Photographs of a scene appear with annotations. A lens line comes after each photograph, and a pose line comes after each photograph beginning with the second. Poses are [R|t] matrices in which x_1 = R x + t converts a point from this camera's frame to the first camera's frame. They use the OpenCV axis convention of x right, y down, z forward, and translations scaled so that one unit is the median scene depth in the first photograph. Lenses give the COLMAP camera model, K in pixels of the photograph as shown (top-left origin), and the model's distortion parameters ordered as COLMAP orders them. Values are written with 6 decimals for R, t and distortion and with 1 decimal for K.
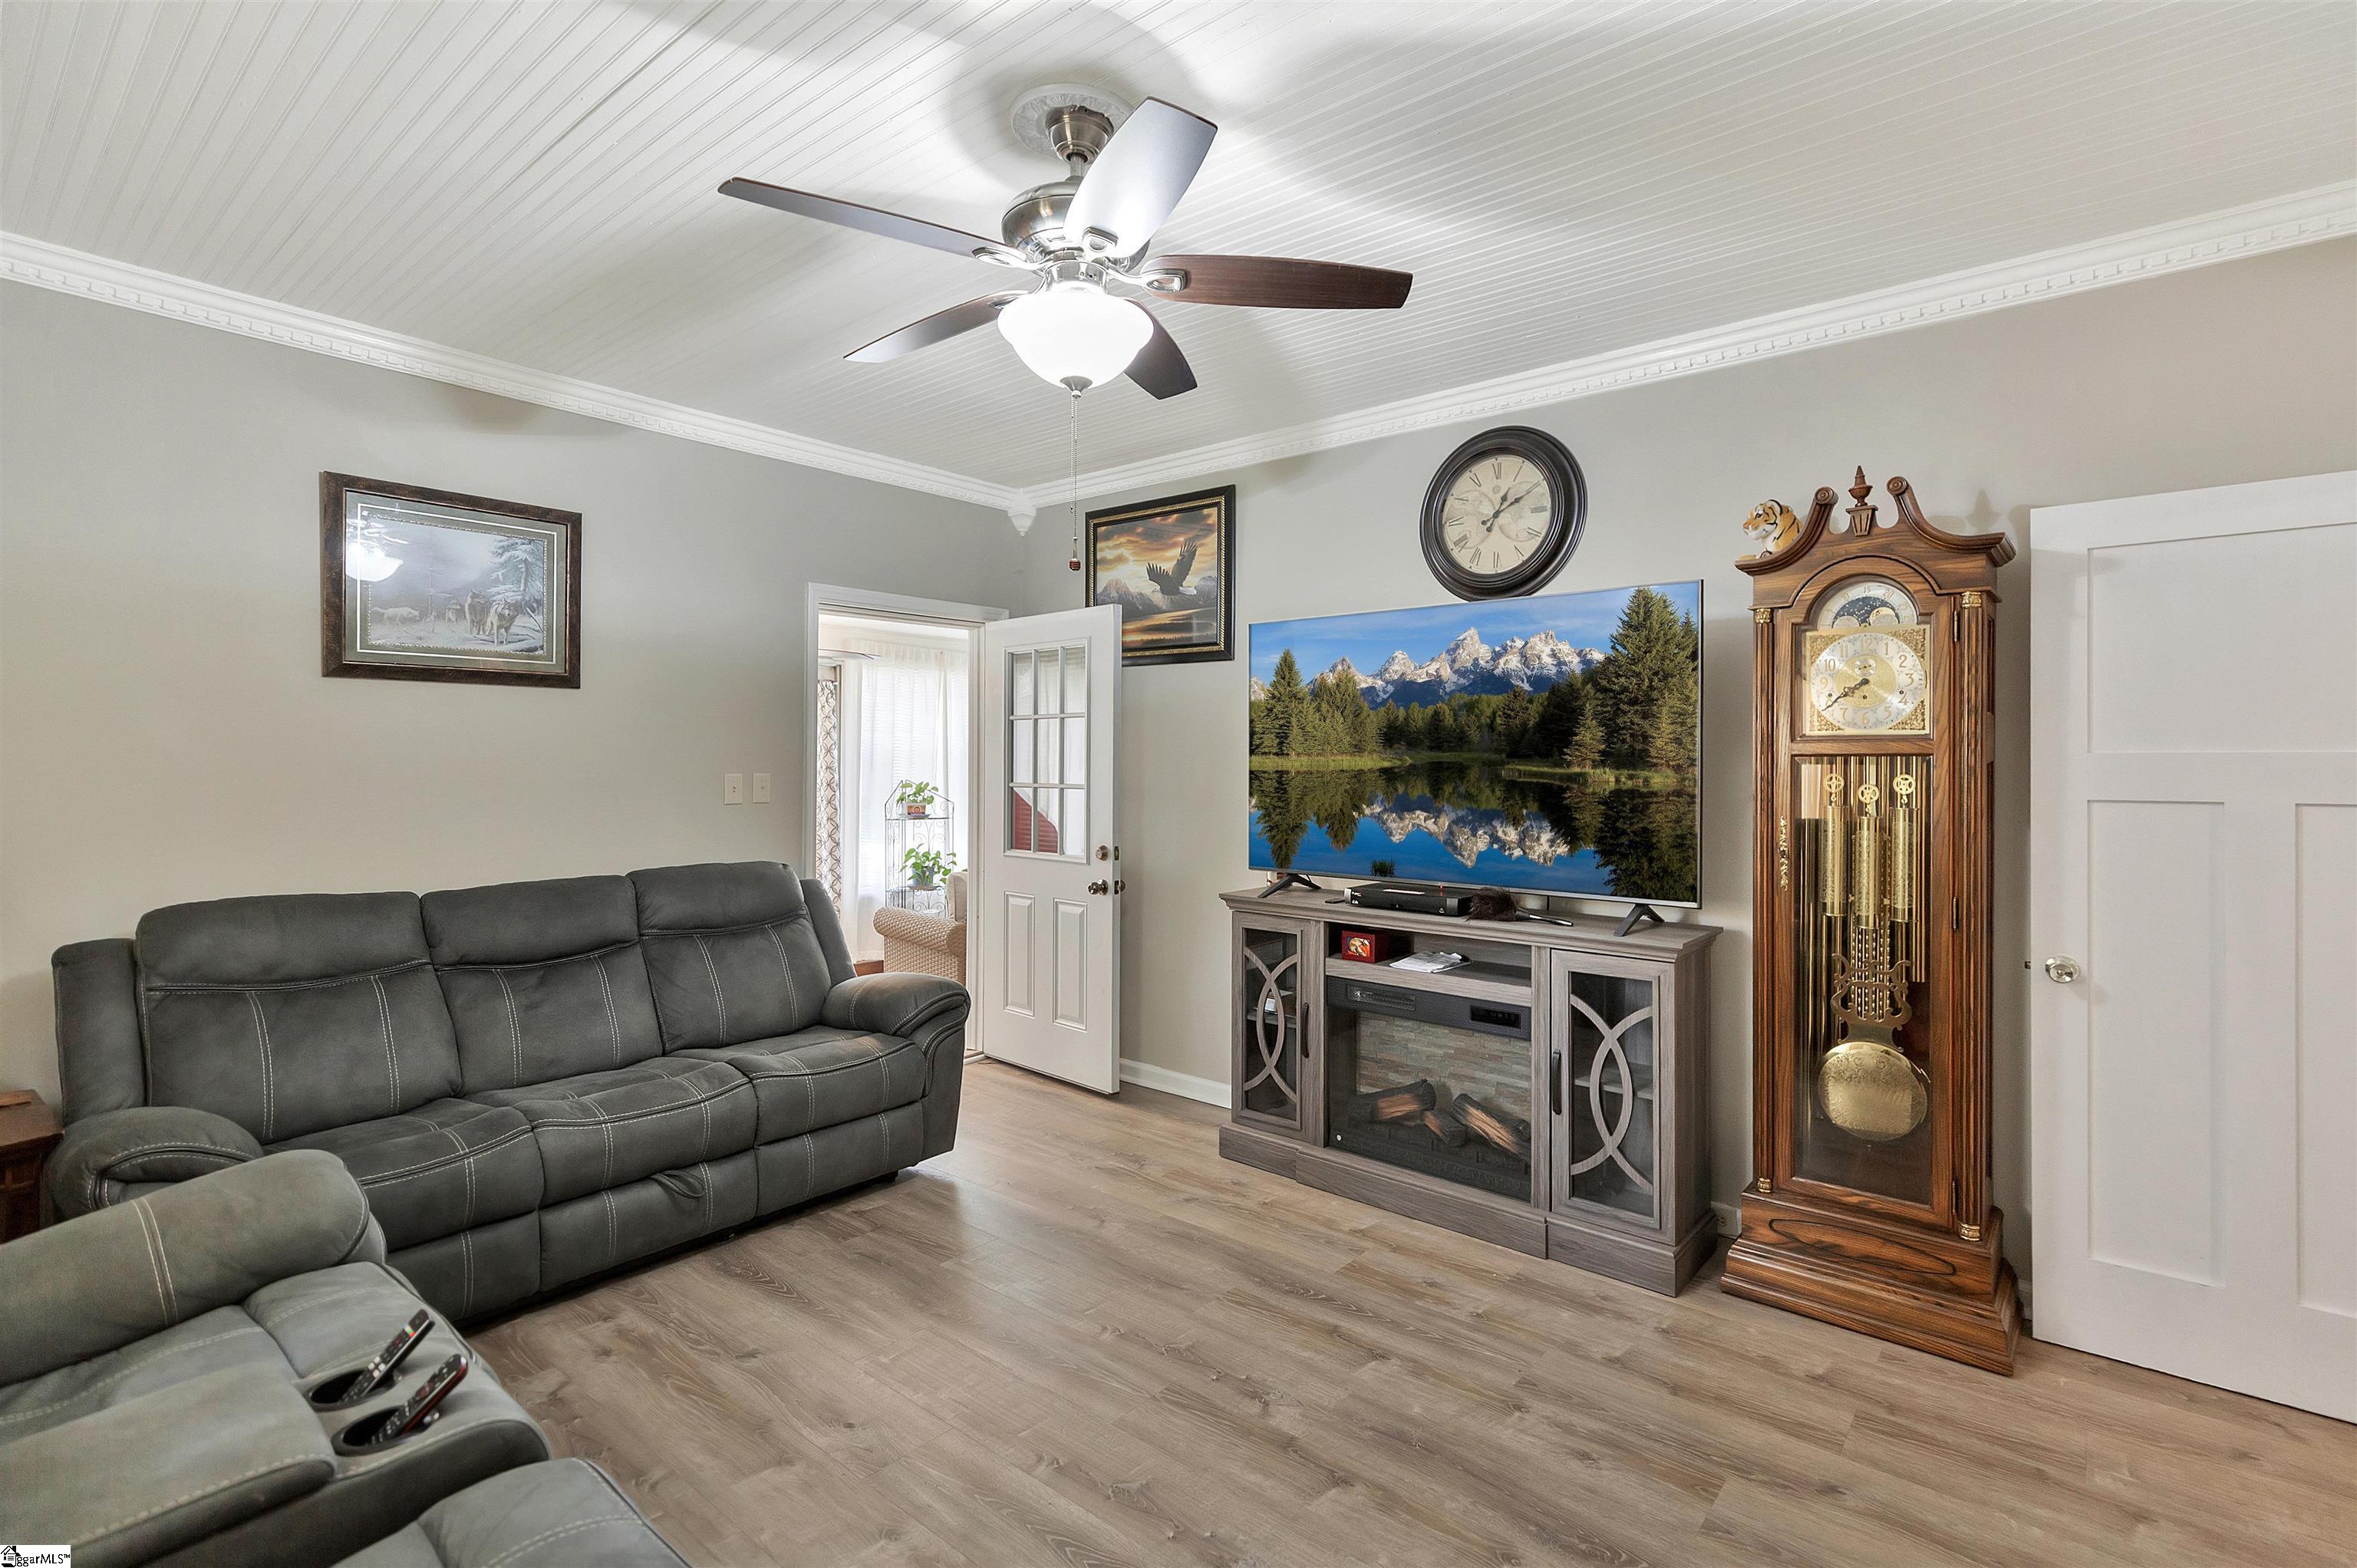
lens RADIAL K [[1111.2, 0, 1209.0], [0, 1111.2, 757.7], [0, 0, 1]] dist [0.001527, -0.000352]
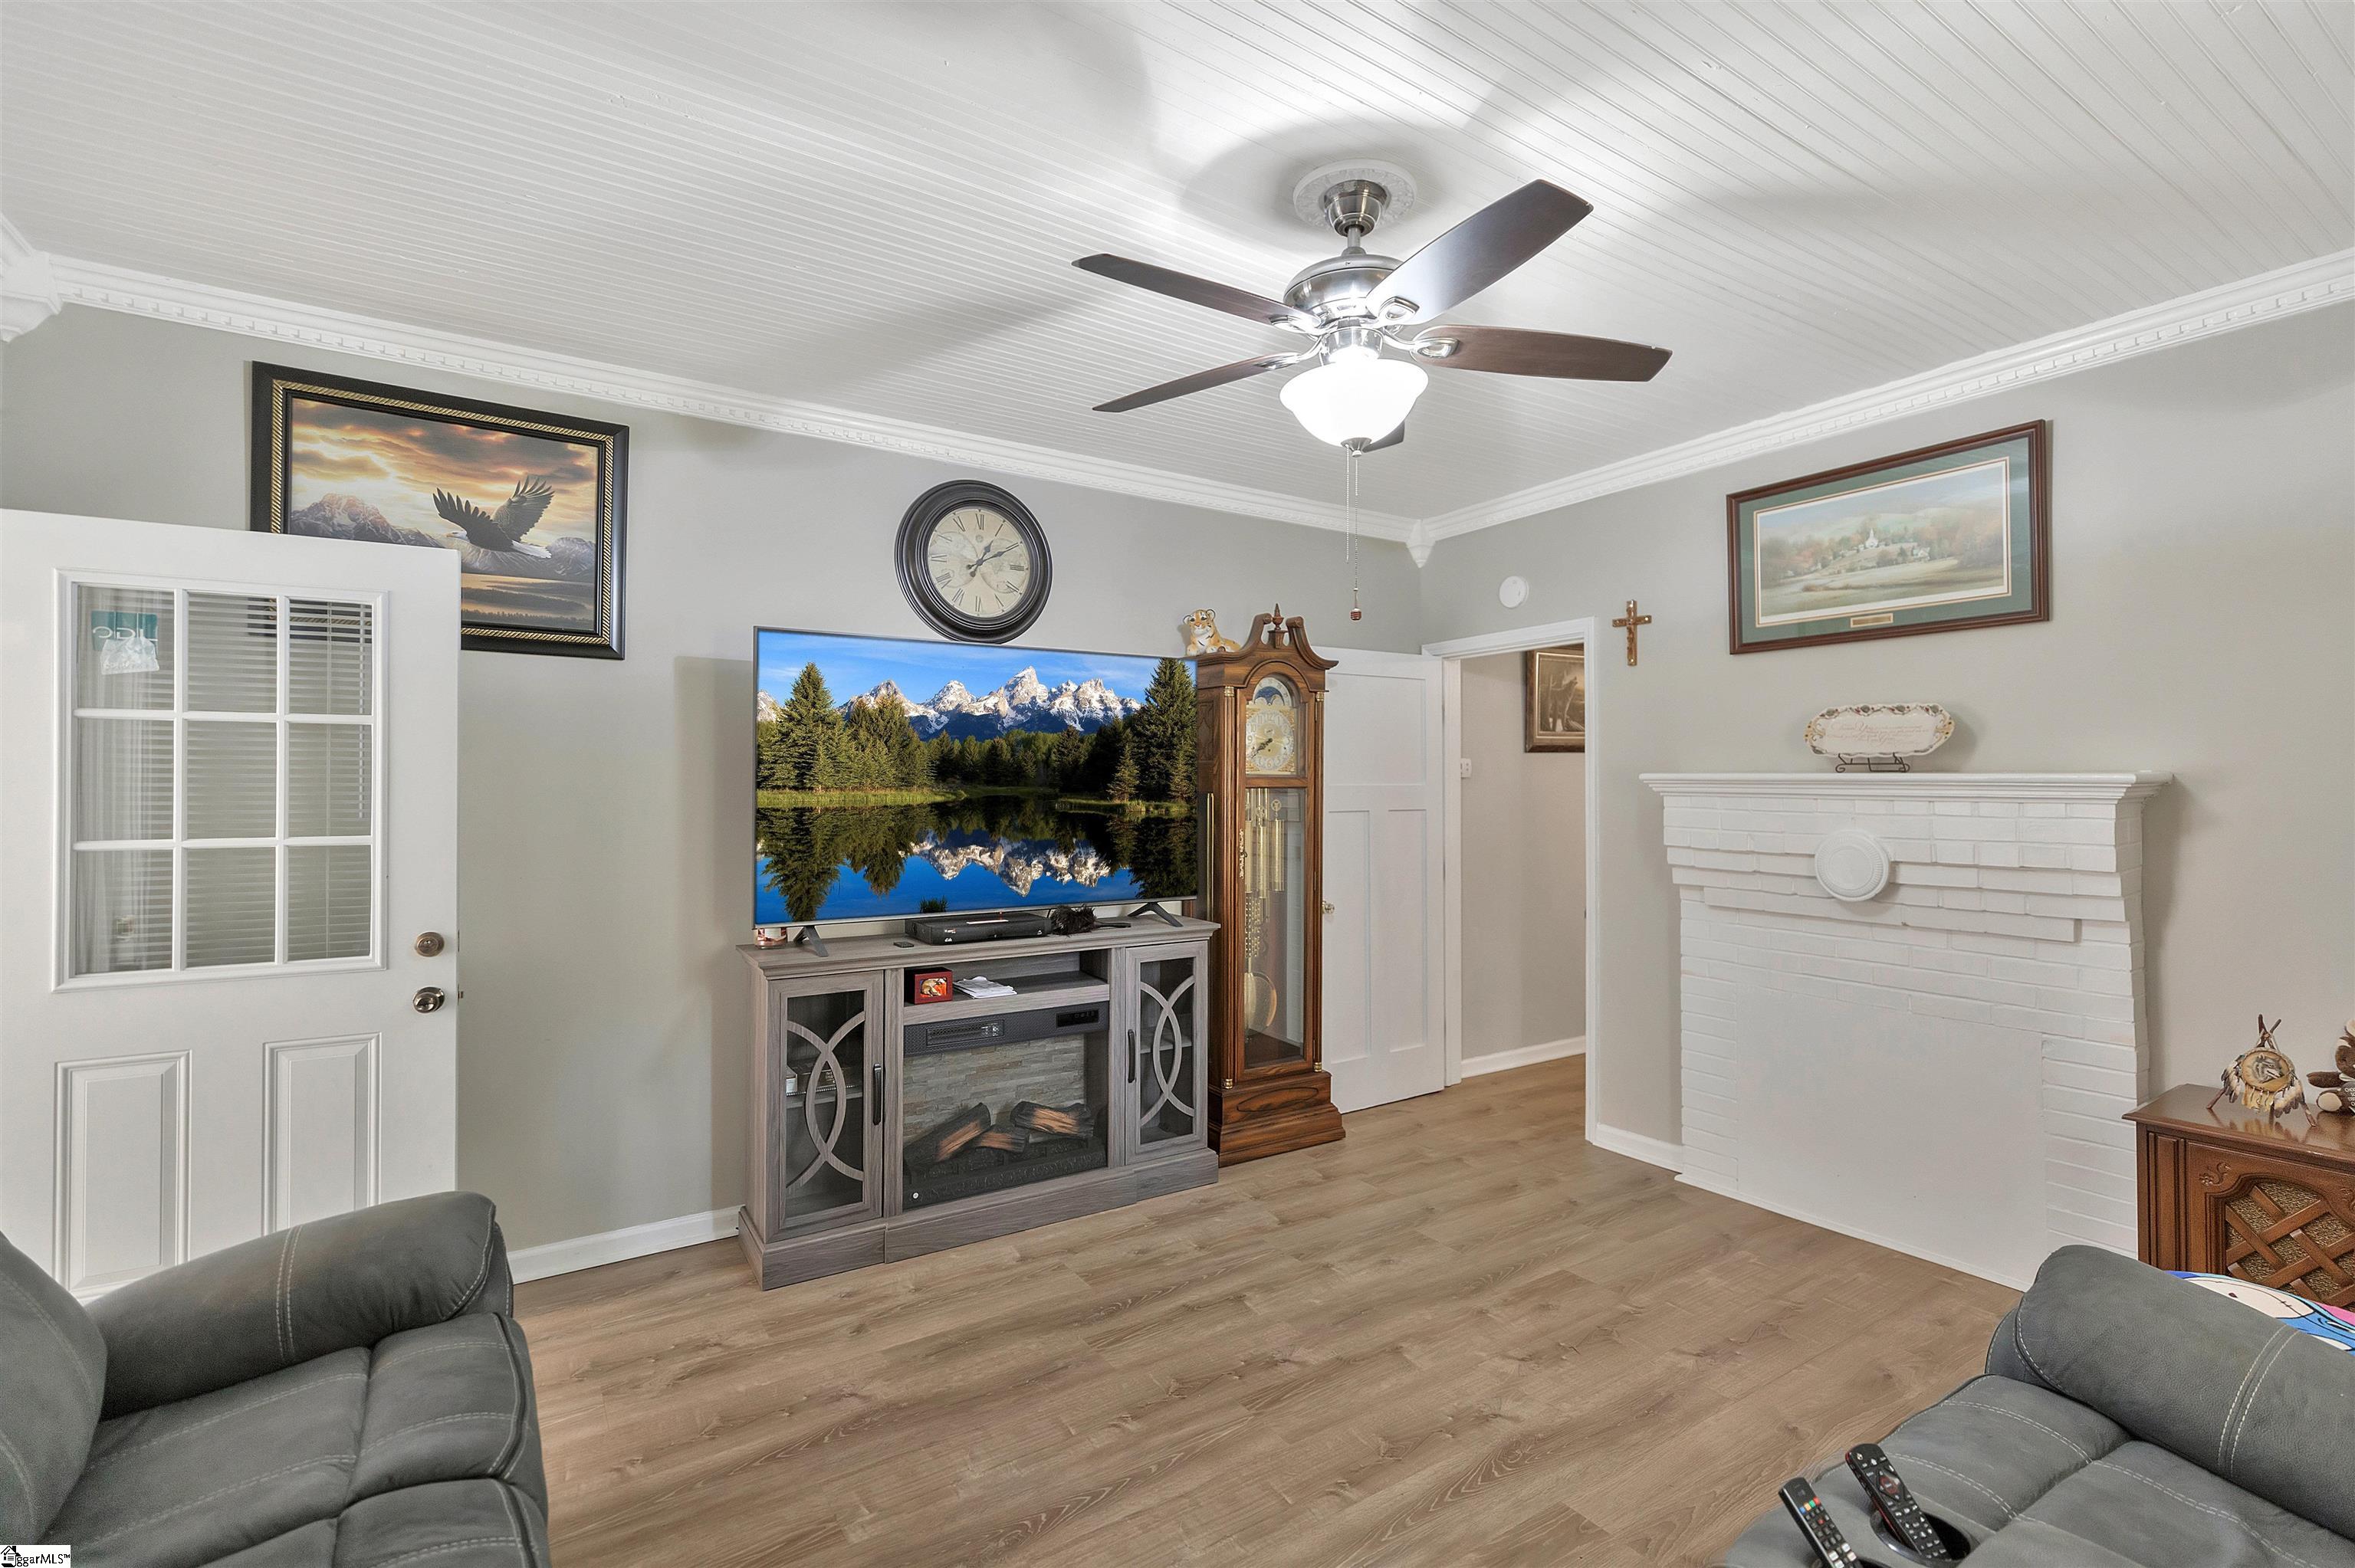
lens RADIAL K [[1063.6, 0, 1210.2], [0, 1063.6, 776.8], [0, 0, 1]] dist [-0.000680, -0.000045]
pose [[0.280267, 0.003982, 0.959914, -0.717228], [-0.003062, 0.999990, -0.003254, -0.009952], [-0.959917, -0.002027, 0.280276, 0.541526]]
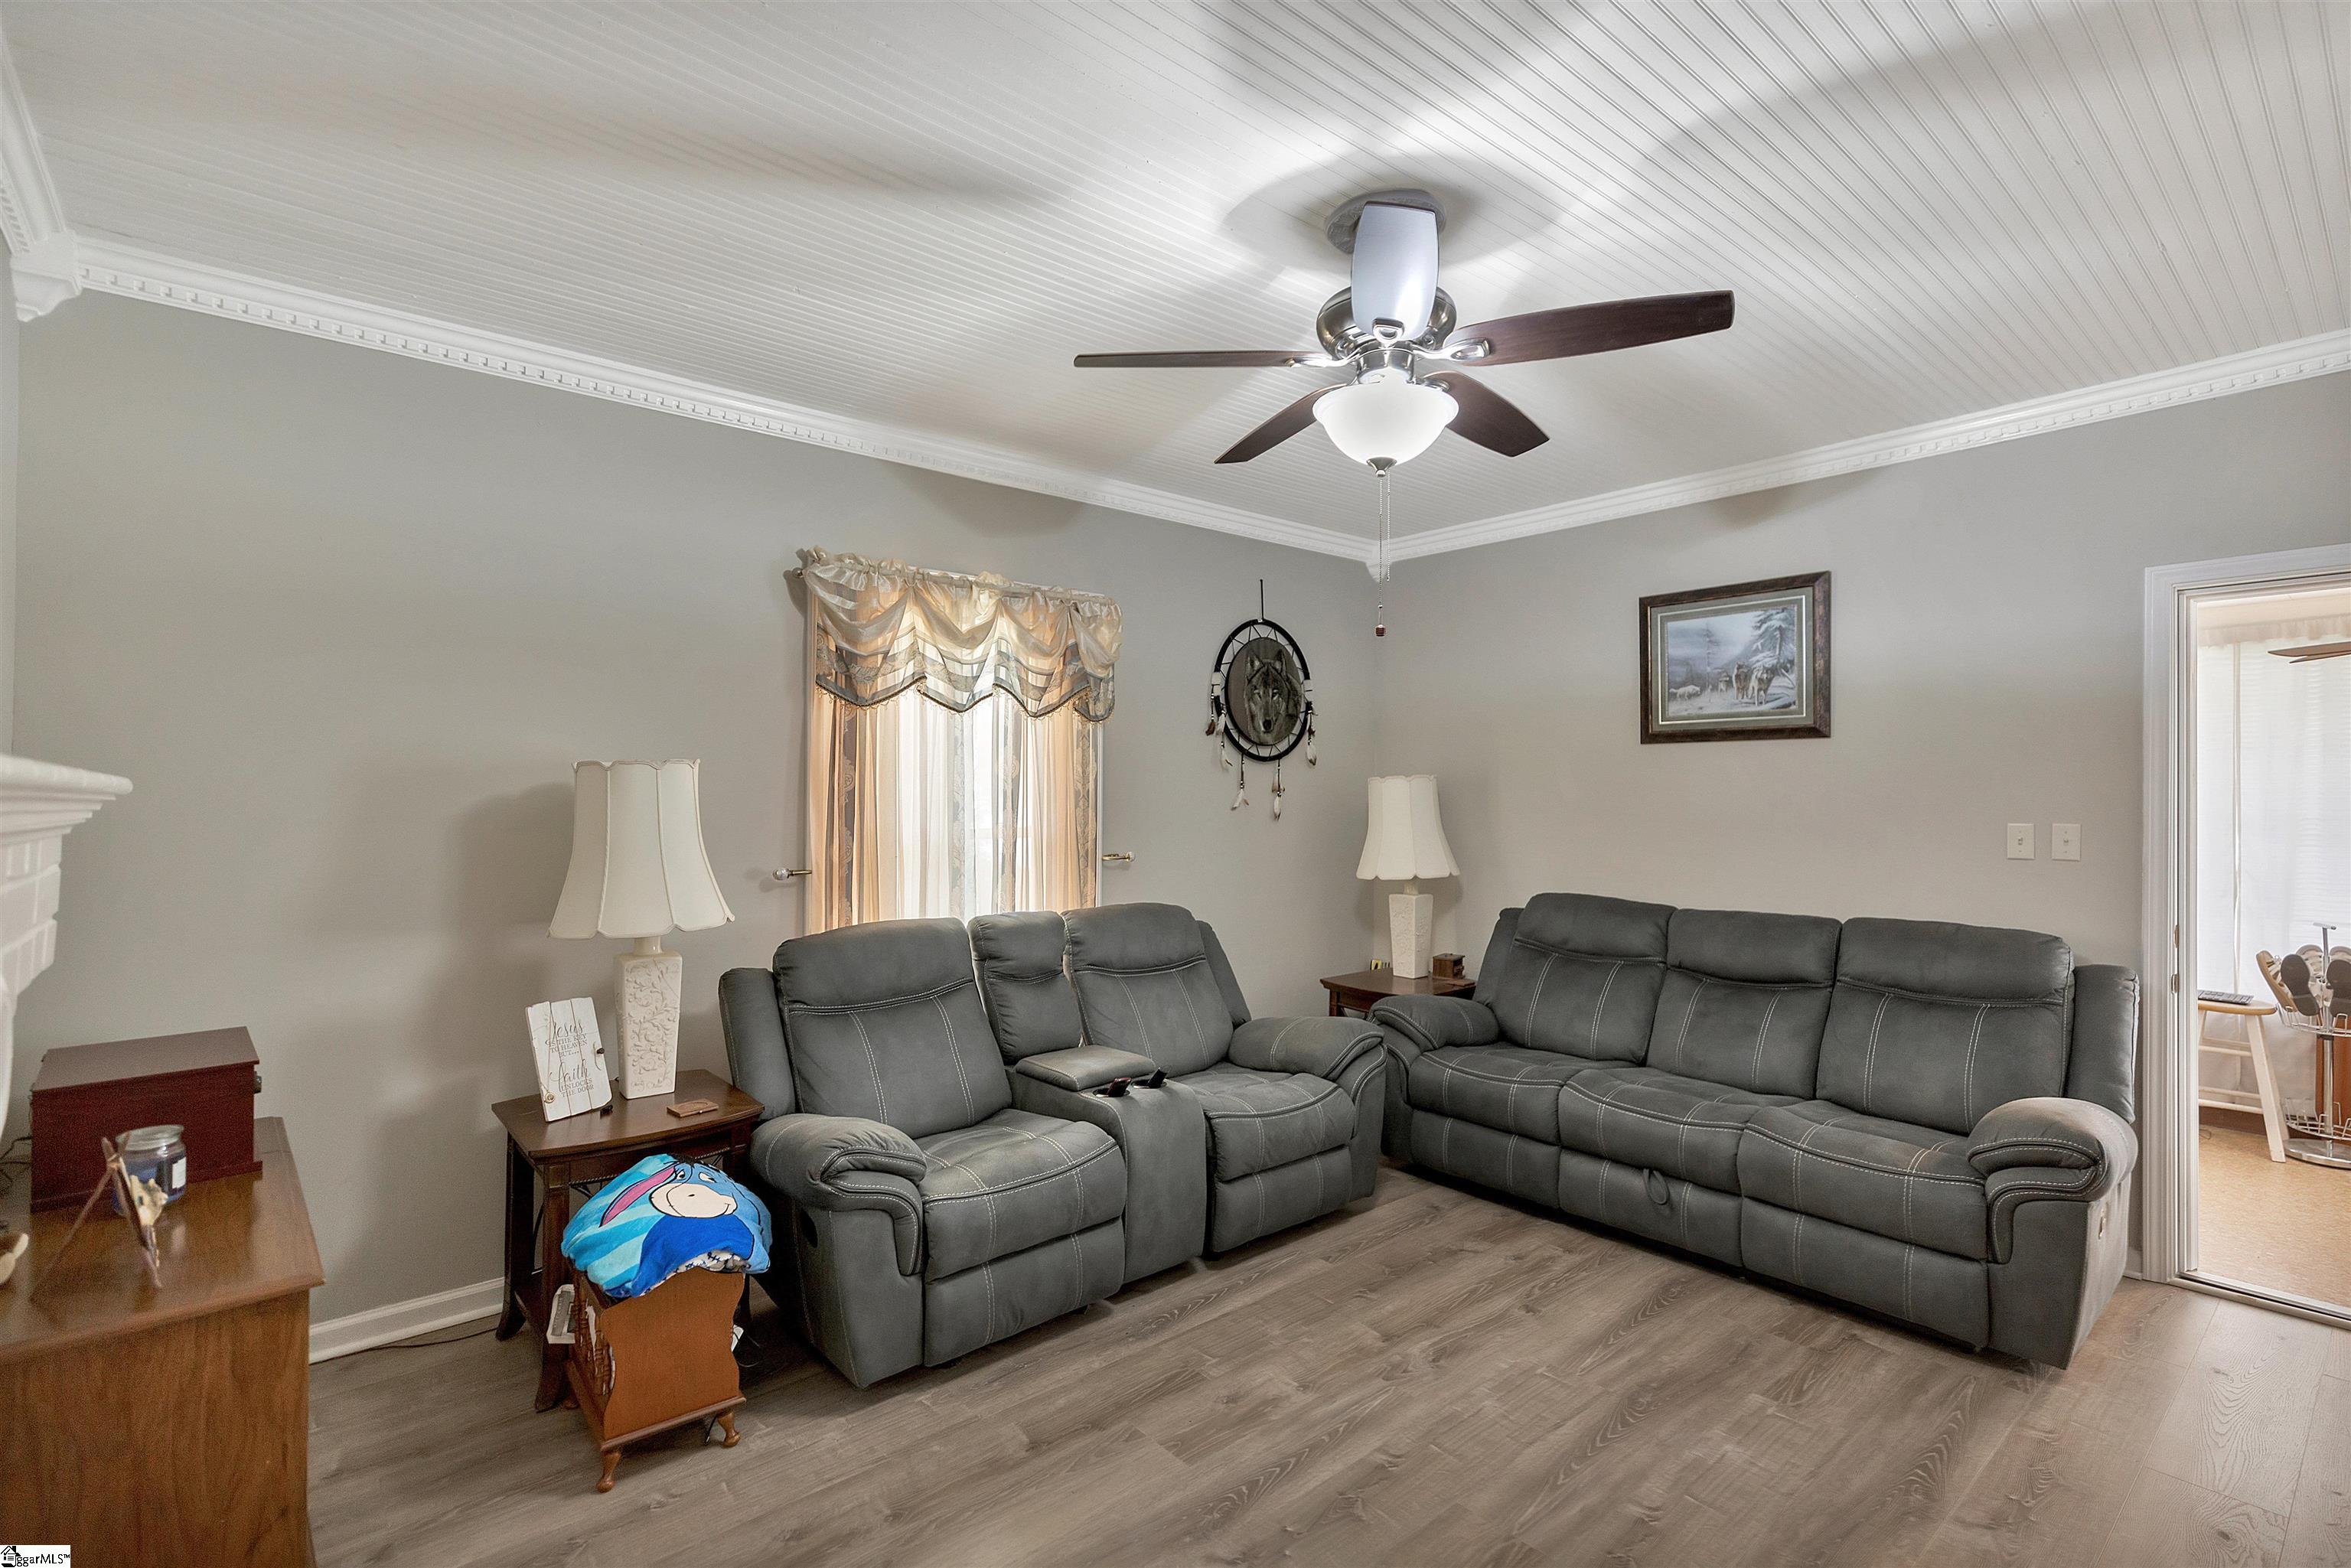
lens RADIAL K [[1084.6, 0, 1175.5], [0, 1084.6, 784.0], [0, 0, 1]] dist [0.003526, 0.000693]
pose [[-0.187248, -0.009277, -0.982269, 0.603919], [0.001026, 0.999953, -0.009640, -0.009981], [0.982312, -0.002813, -0.187230, 0.638029]]
